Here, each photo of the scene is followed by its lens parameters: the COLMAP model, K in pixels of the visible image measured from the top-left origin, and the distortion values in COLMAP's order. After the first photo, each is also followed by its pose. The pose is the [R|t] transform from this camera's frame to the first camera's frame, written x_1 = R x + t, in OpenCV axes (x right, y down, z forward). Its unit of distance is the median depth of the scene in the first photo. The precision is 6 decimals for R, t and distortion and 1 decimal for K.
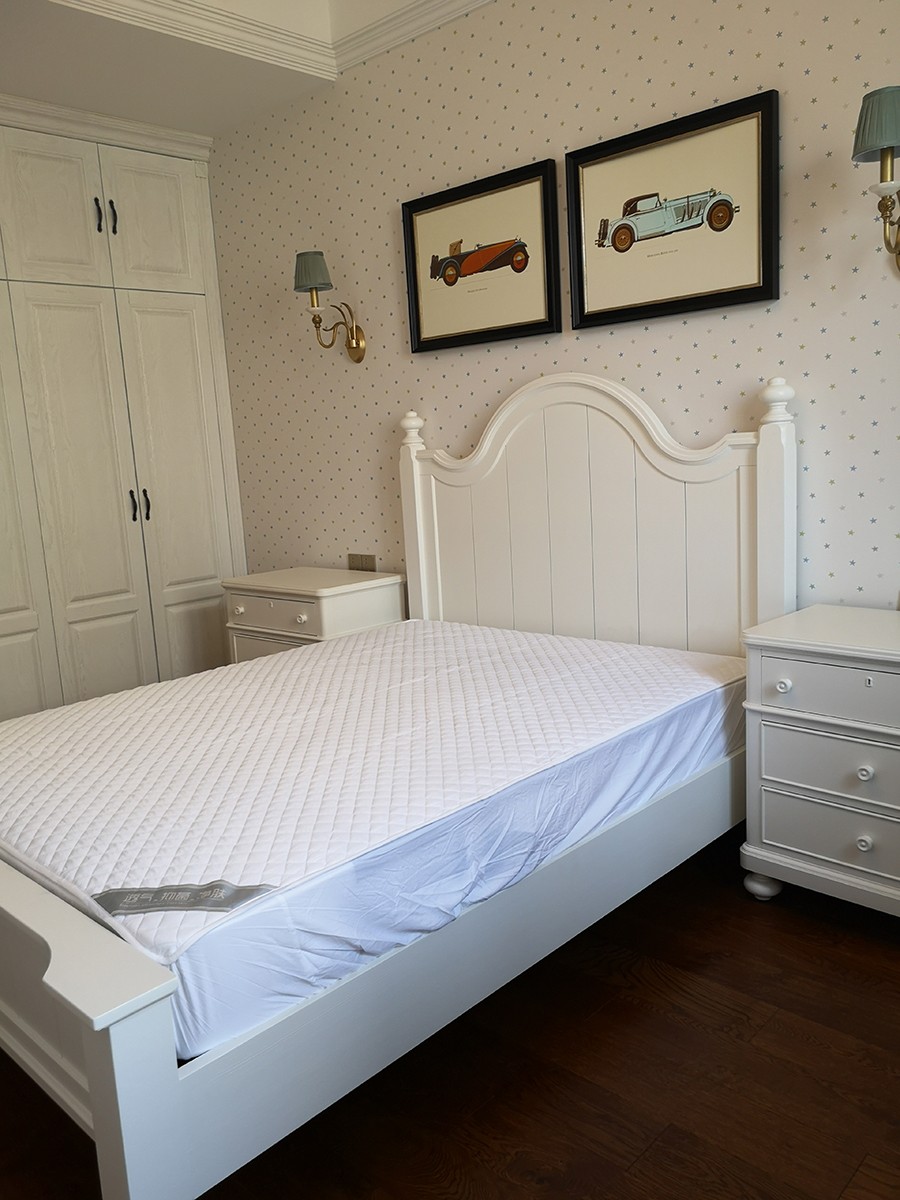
lens RADIAL K [[957.5, 0, 450.0], [0, 957.5, 600.0], [0, 0, 1]] dist [-0.002032, 0.001833]
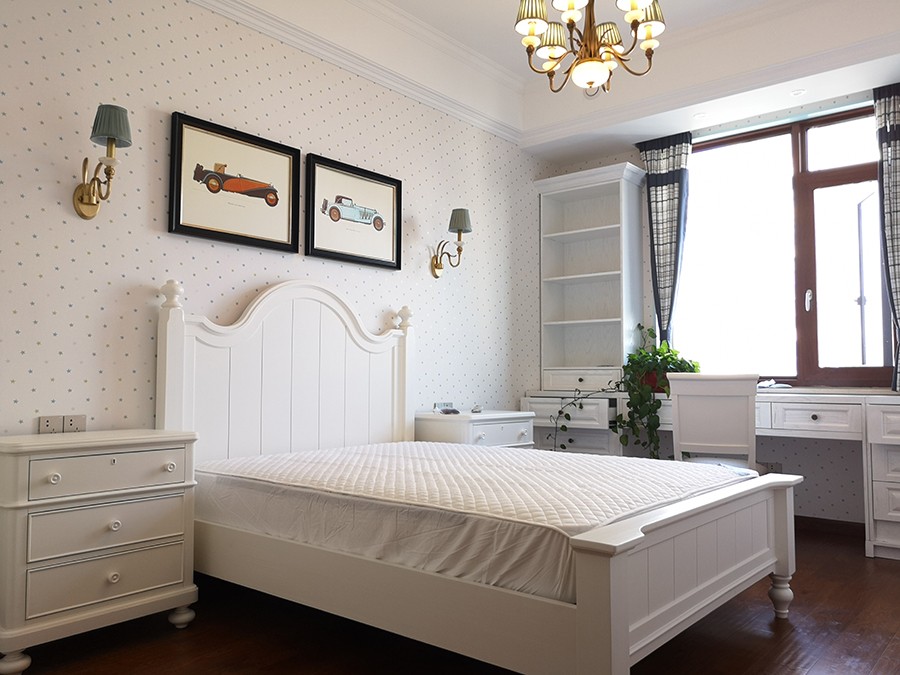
lens RADIAL K [[718.1, 0, 450.0], [0, 718.1, 337.5], [0, 0, 1]] dist [-0.002032, 0.001833]
pose [[-0.063588, 0.114569, 0.991378, -1.054436], [0.166517, 0.980681, -0.102652, 0.014745], [-0.983986, 0.158554, -0.081437, 0.883412]]
